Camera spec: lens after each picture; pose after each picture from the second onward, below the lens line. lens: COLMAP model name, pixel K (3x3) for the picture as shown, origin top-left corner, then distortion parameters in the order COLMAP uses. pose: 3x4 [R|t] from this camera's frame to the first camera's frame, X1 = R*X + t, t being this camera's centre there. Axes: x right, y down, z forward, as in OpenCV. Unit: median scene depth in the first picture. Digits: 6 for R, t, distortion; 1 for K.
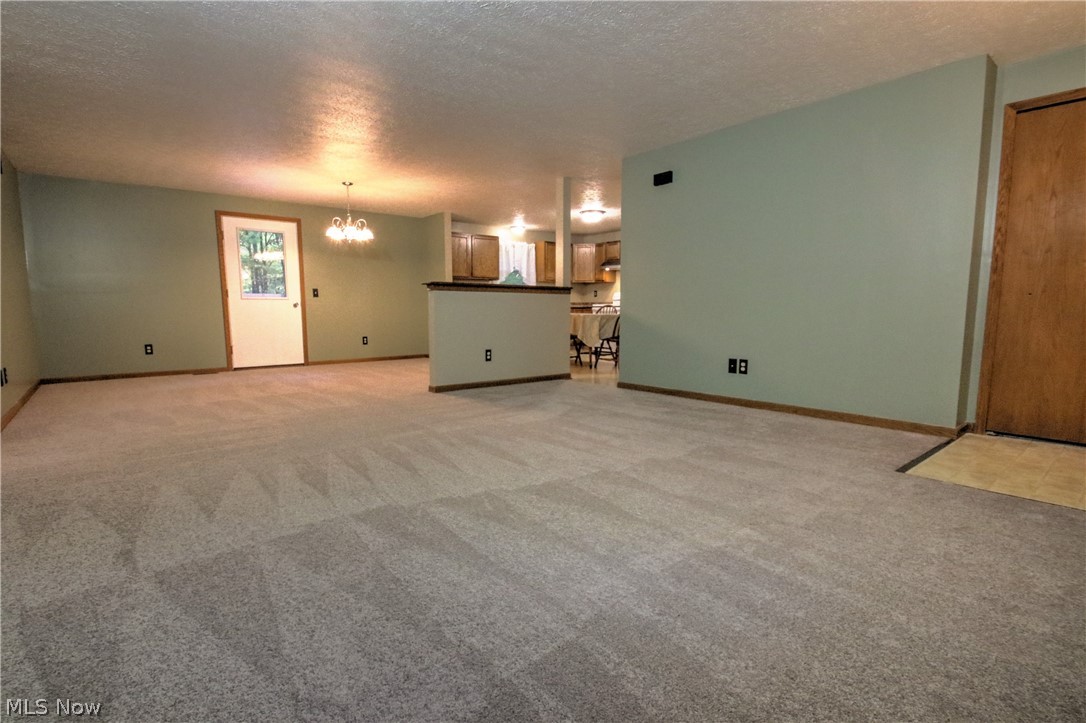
lens RADIAL K [[513.0, 0, 538.6], [0, 513.0, 363.5], [0, 0, 1]] dist [-0.002346, -0.003227]
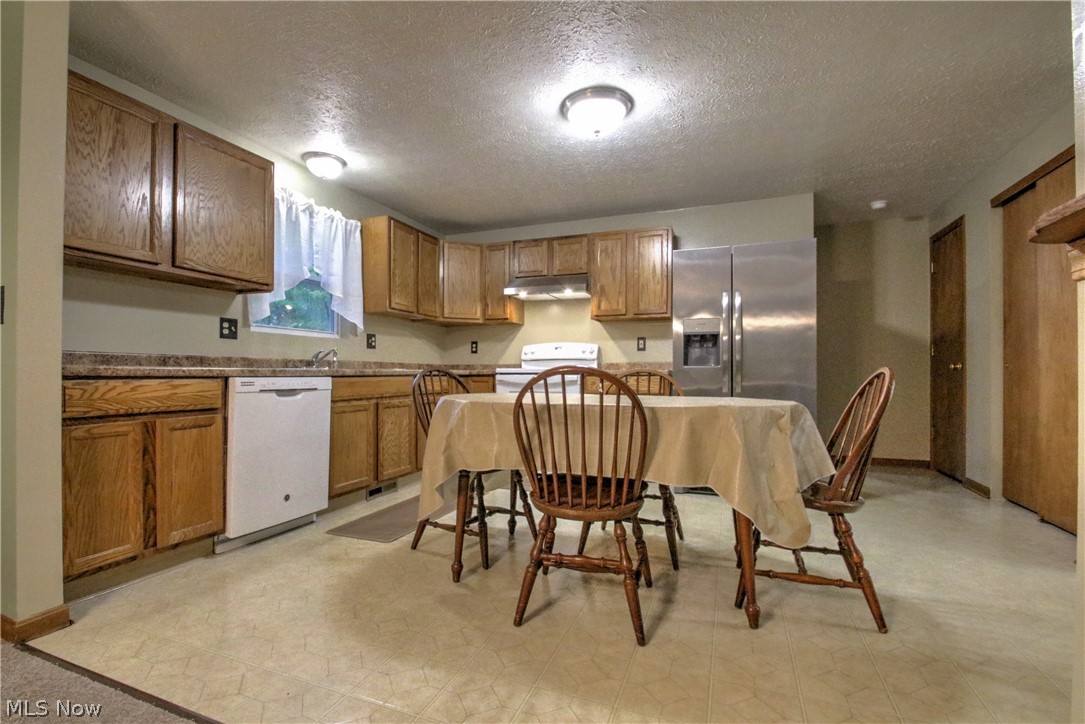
lens RADIAL K [[512.5, 0, 544.2], [0, 512.5, 366.2], [0, 0, 1]] dist [-0.002346, -0.003227]
pose [[0.877103, 0.006548, 0.480258, -0.072189], [0.051844, 0.992774, -0.108219, -0.063837], [-0.477496, 0.119817, 0.870426, 0.567348]]
